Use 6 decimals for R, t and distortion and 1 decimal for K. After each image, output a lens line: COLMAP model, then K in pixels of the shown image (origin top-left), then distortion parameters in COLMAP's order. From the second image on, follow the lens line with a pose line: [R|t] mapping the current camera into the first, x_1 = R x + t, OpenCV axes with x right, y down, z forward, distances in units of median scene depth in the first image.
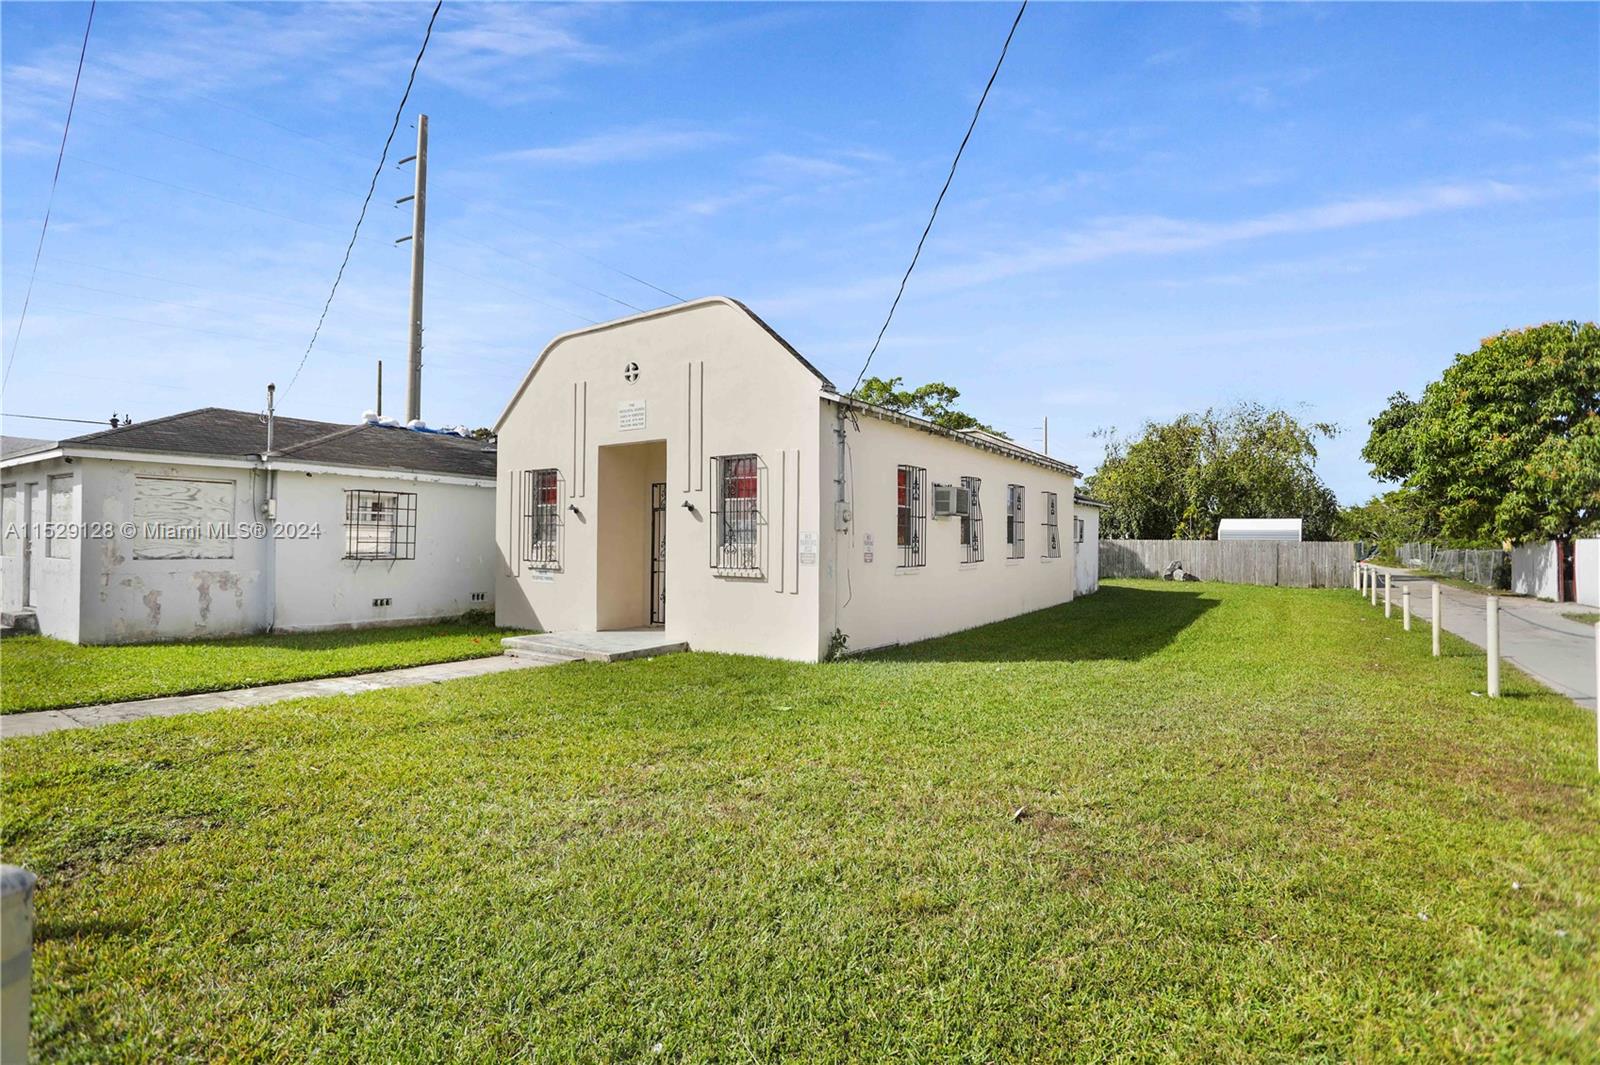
lens RADIAL K [[765.4, 0, 800.0], [0, 765.4, 532.5], [0, 0, 1]] dist [-0.054401, 0.025000]
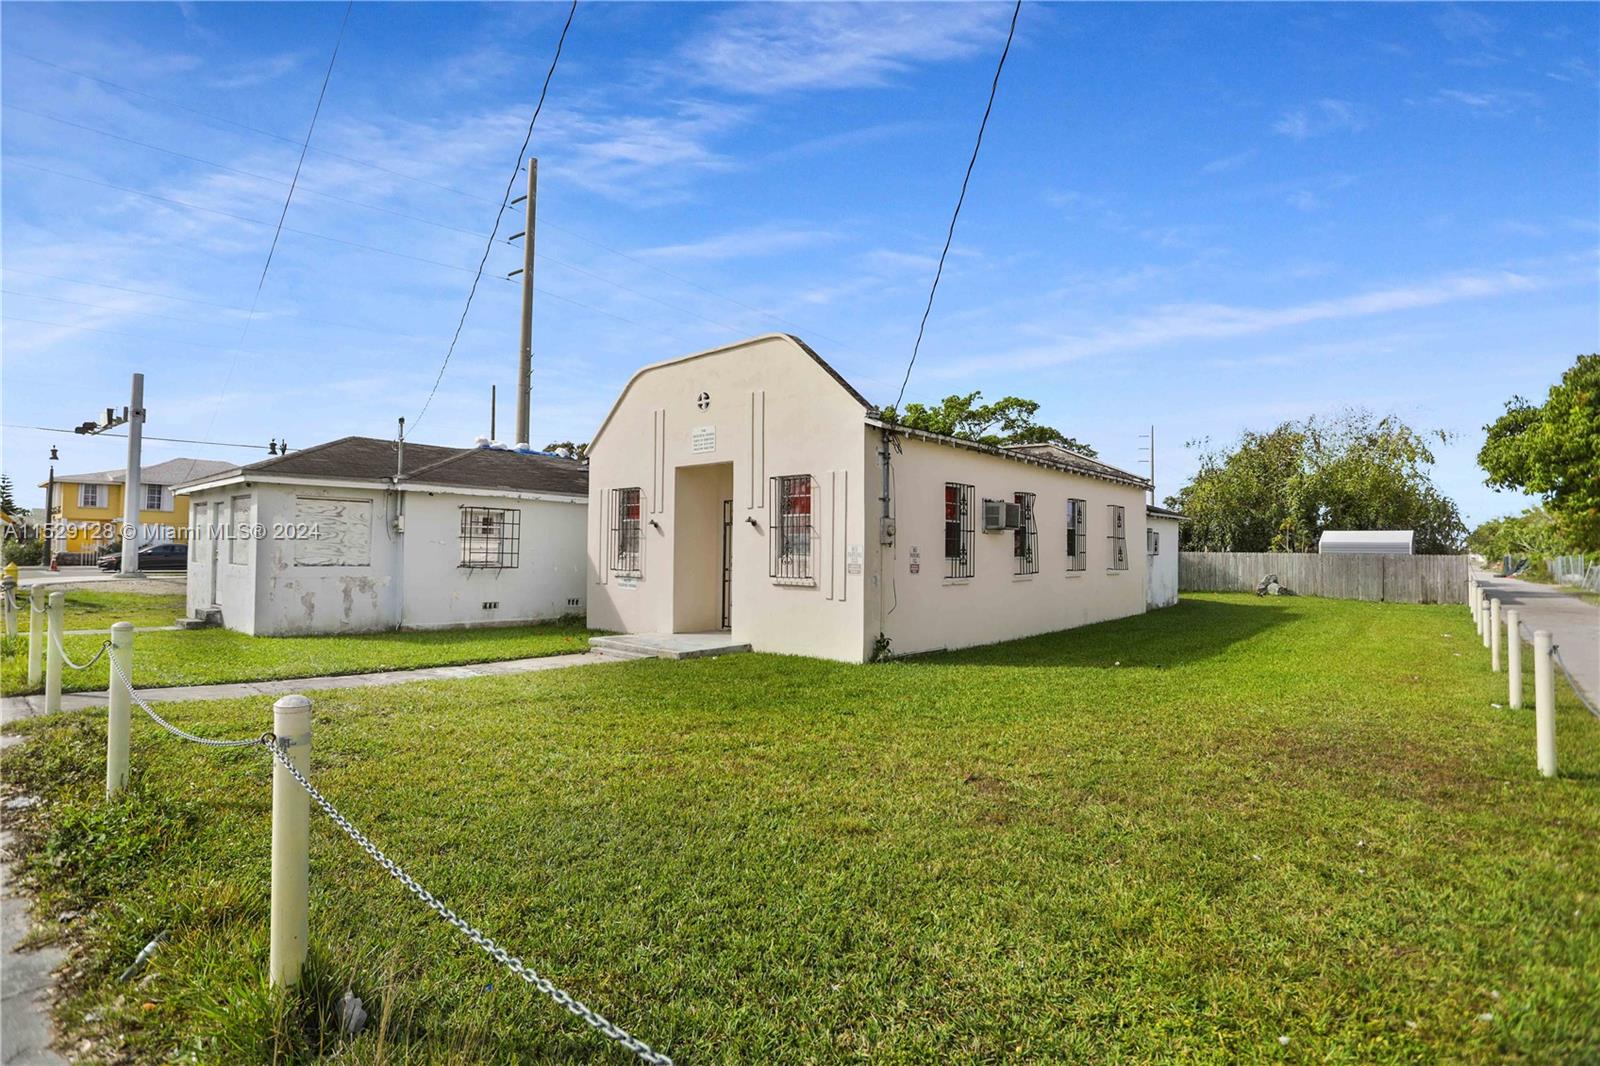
lens RADIAL K [[765.4, 0, 800.0], [0, 765.4, 533.0], [0, 0, 1]] dist [-0.054401, 0.025000]
pose [[0.992077, 0.000429, -0.125631, 0.060392], [-0.002189, 0.999901, -0.013865, -0.002148], [0.125613, 0.014030, 0.991980, -0.089789]]
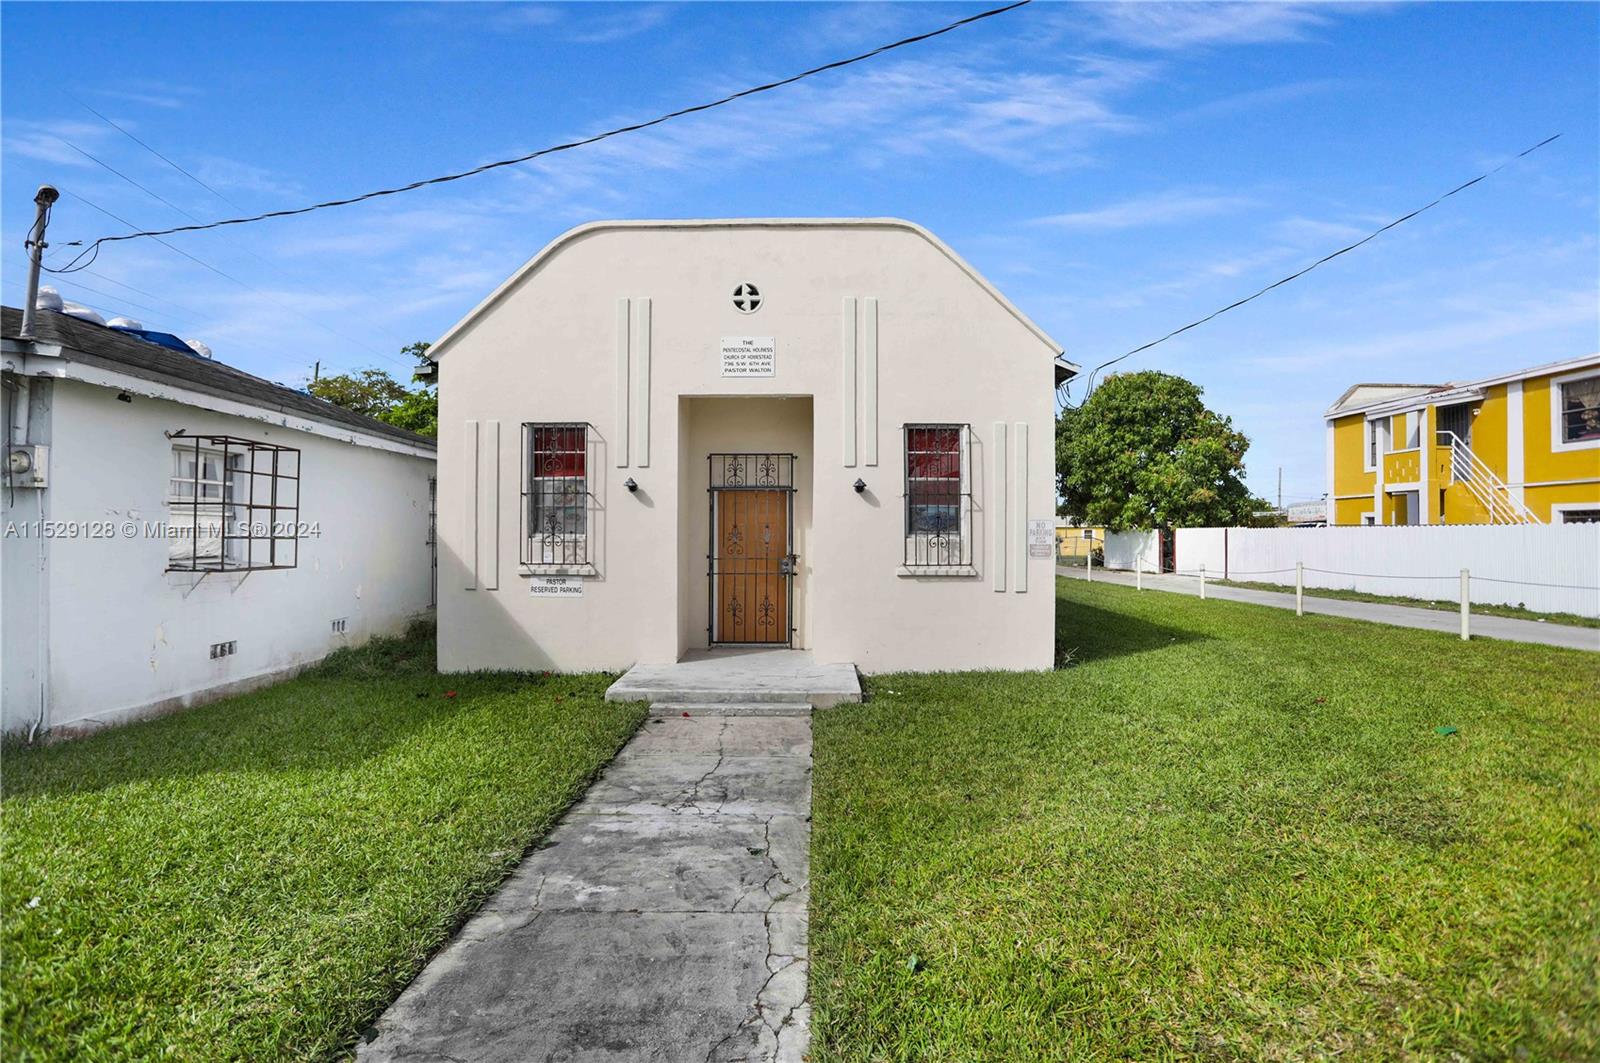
lens RADIAL K [[765.4, 0, 800.0], [0, 765.4, 531.5], [0, 0, 1]] dist [-0.054401, 0.025000]
pose [[0.826085, -0.005102, 0.563523, -0.593680], [-0.000942, 0.999945, 0.010434, 0.003085], [-0.563545, -0.009150, 0.826035, 0.382604]]
